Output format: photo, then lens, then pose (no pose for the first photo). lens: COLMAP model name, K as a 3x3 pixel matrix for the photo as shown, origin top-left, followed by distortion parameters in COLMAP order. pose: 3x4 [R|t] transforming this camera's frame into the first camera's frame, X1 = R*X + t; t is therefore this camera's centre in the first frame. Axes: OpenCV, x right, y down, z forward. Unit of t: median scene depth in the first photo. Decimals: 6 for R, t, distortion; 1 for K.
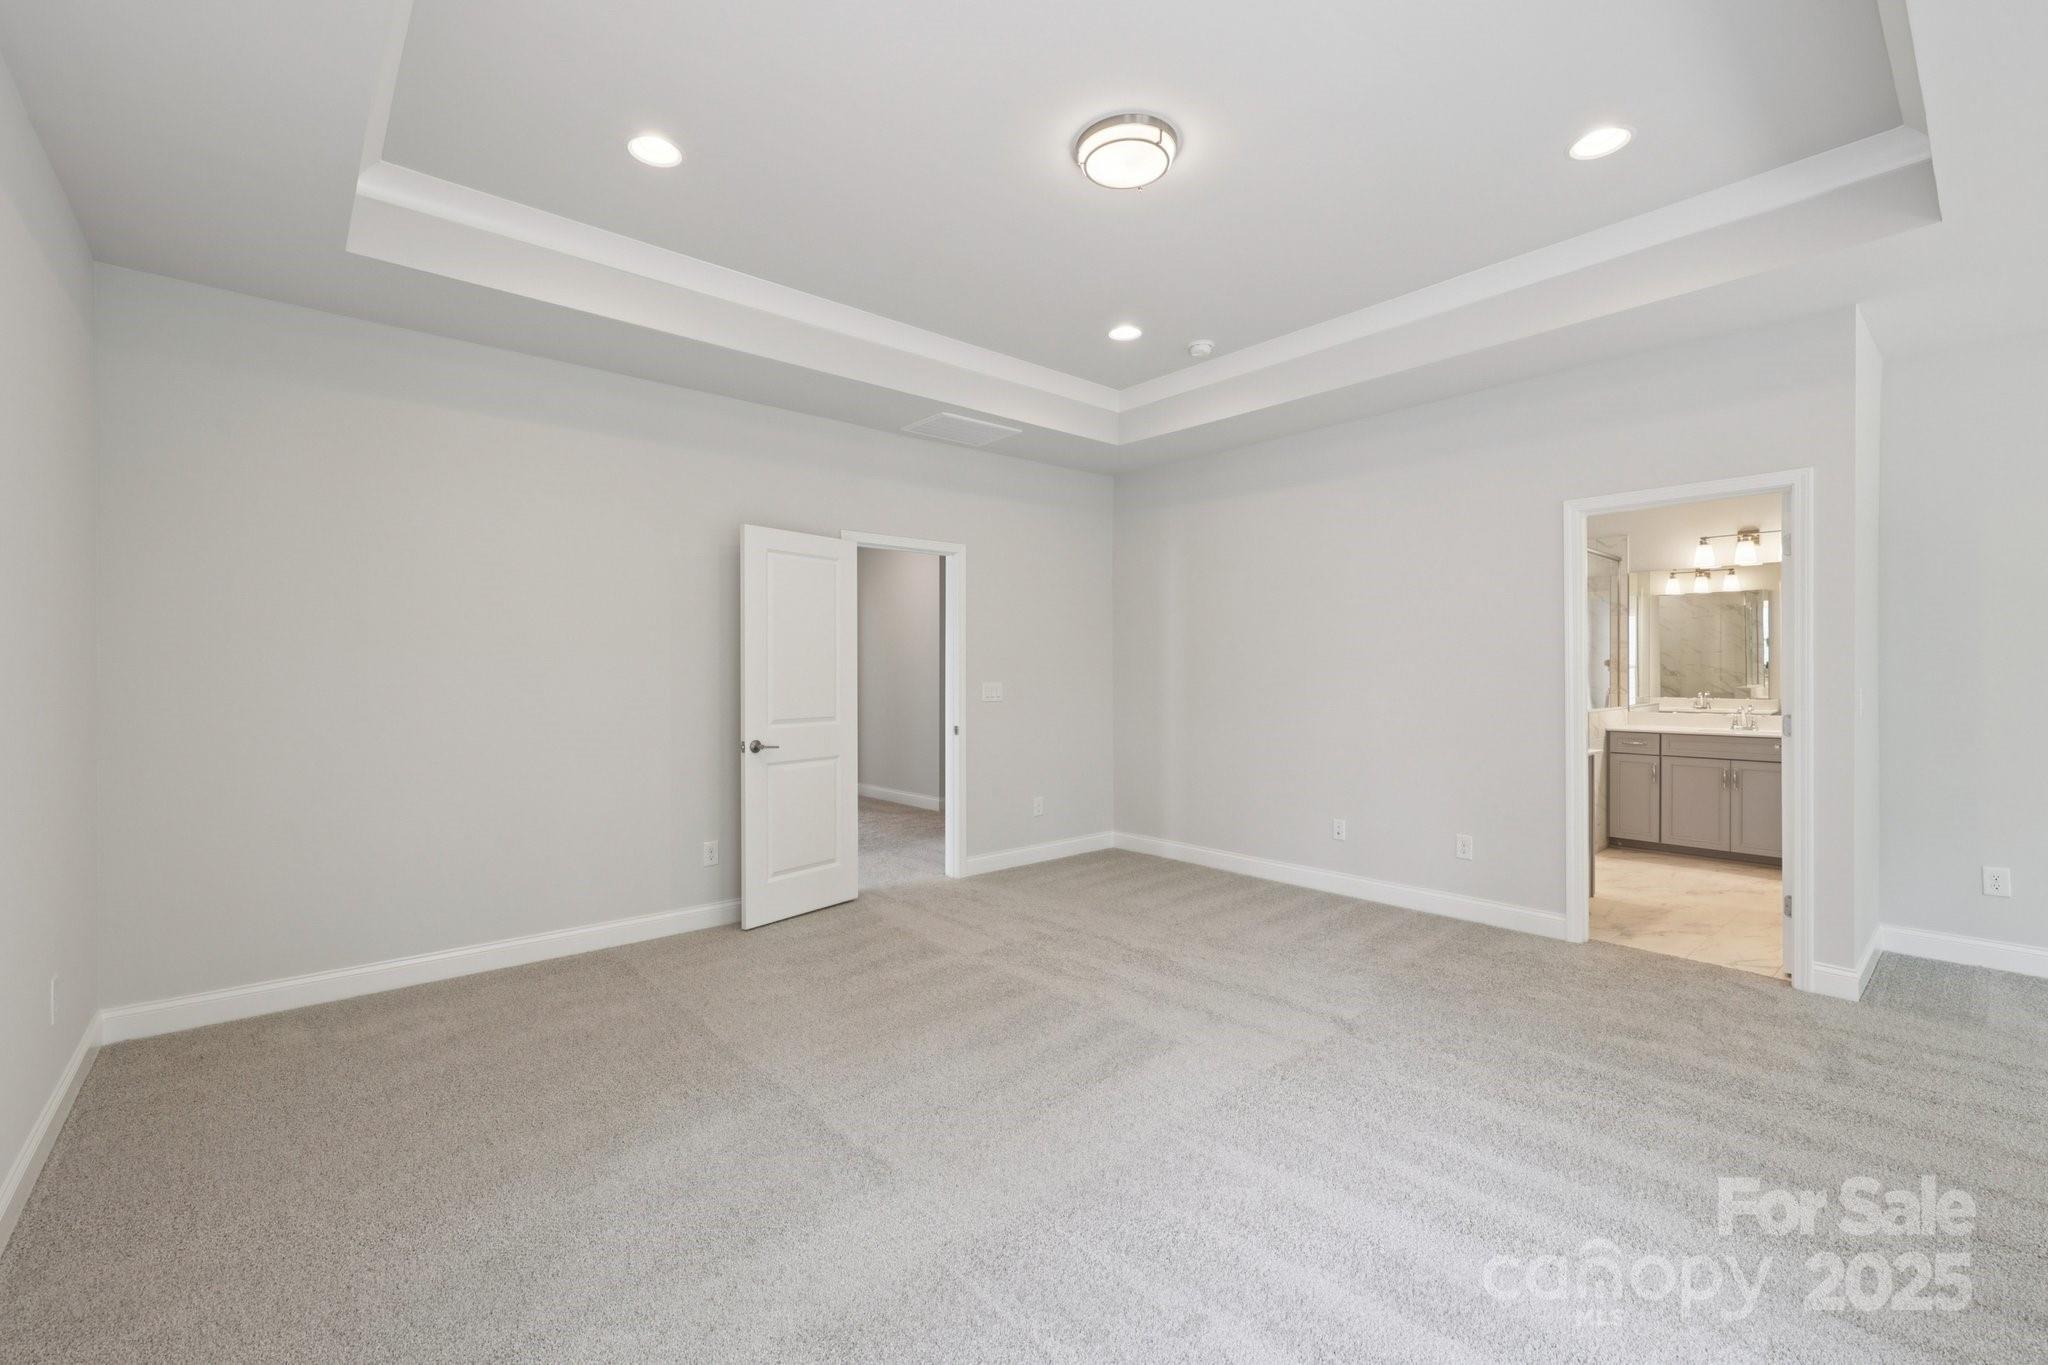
lens RADIAL K [[859.0, 0, 1021.4], [0, 859.0, 669.0], [0, 0, 1]] dist [-0.000238, 0.000082]
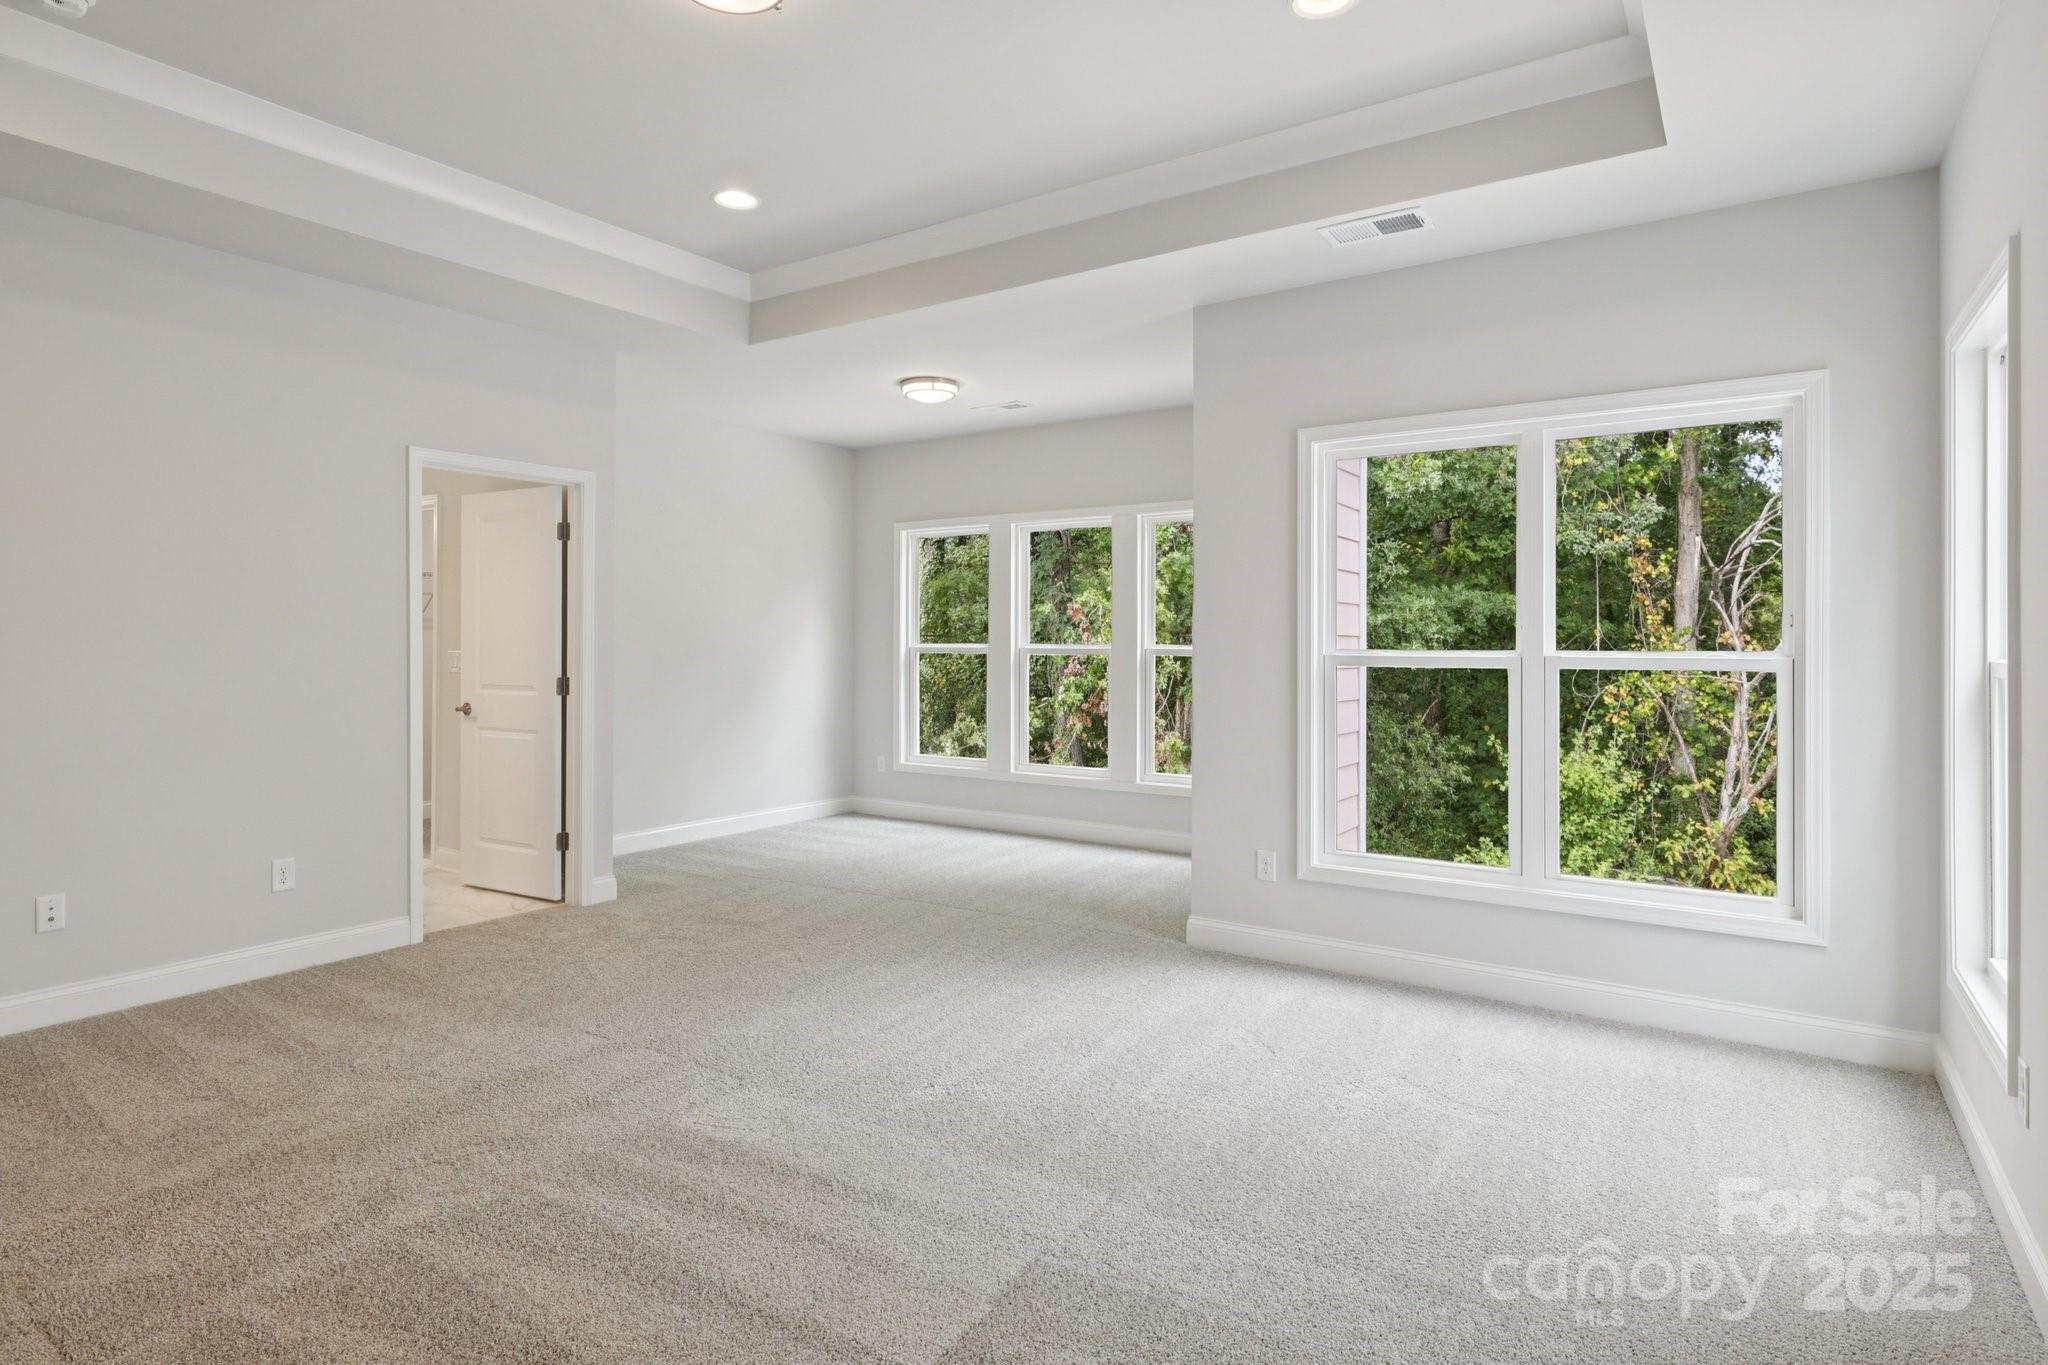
lens RADIAL K [[1100.4, 0, 1011.3], [0, 1100.4, 634.1], [0, 0, 1]] dist [-0.002599, -0.000684]
pose [[-0.251914, 0.006905, 0.967725, -0.738153], [-0.006779, 0.999937, -0.008899, 0.004315], [-0.967726, -0.008802, -0.251852, 0.828611]]
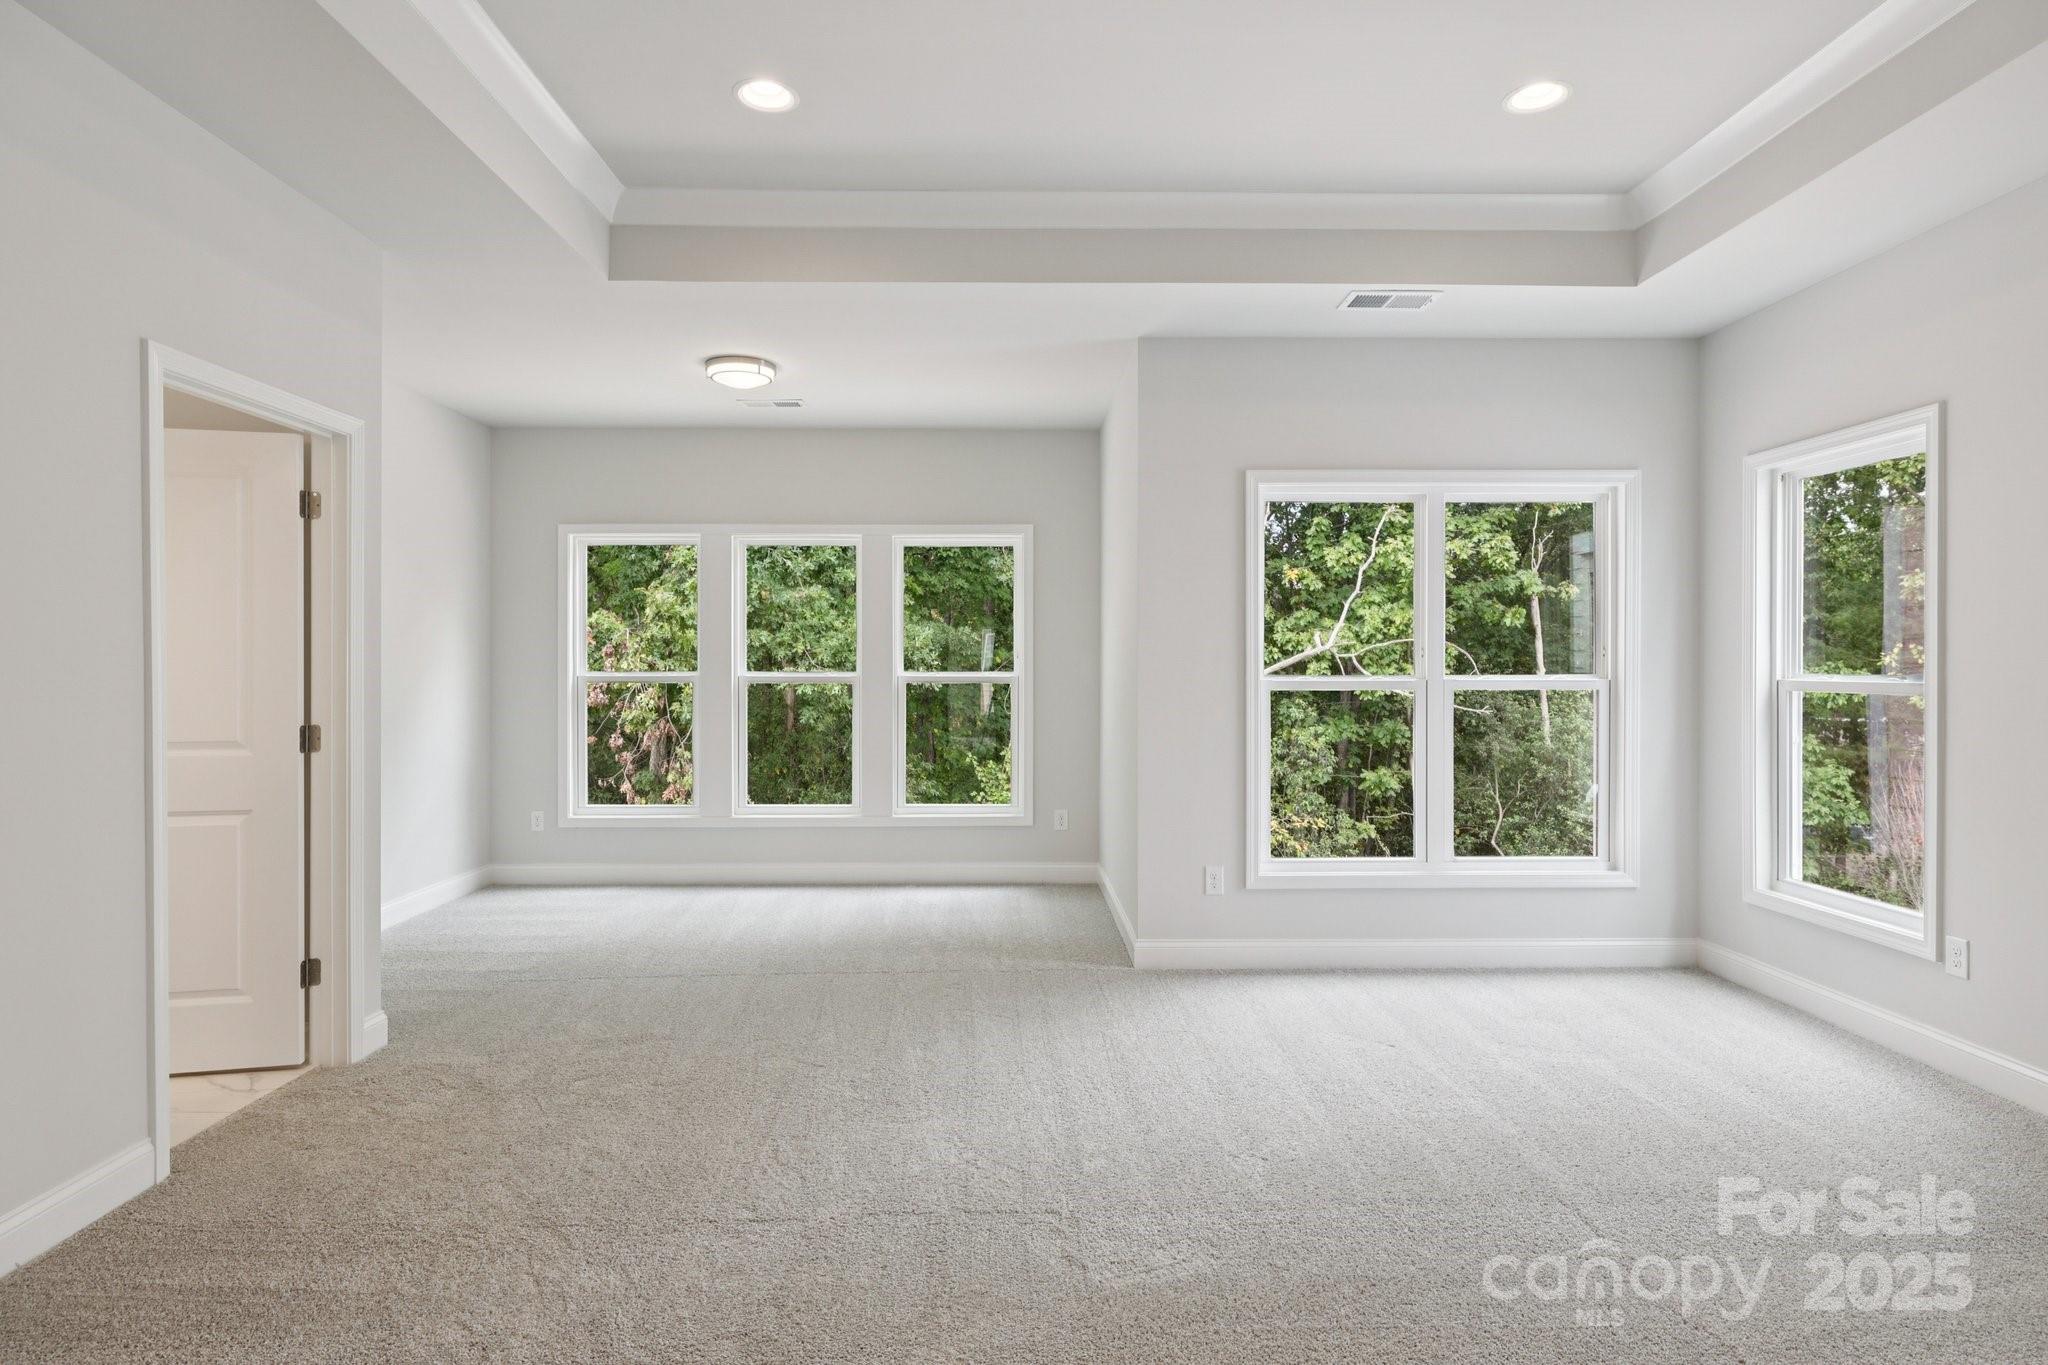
lens RADIAL K [[1077.6, 0, 1017.9], [0, 1077.6, 670.0], [0, 0, 1]] dist [-0.001138, -0.001079]
pose [[-0.767555, 0.000743, 0.640982, -0.228314], [-0.001068, 0.999996, -0.002438, 0.004830], [-0.640982, -0.002556, -0.767552, 1.398194]]
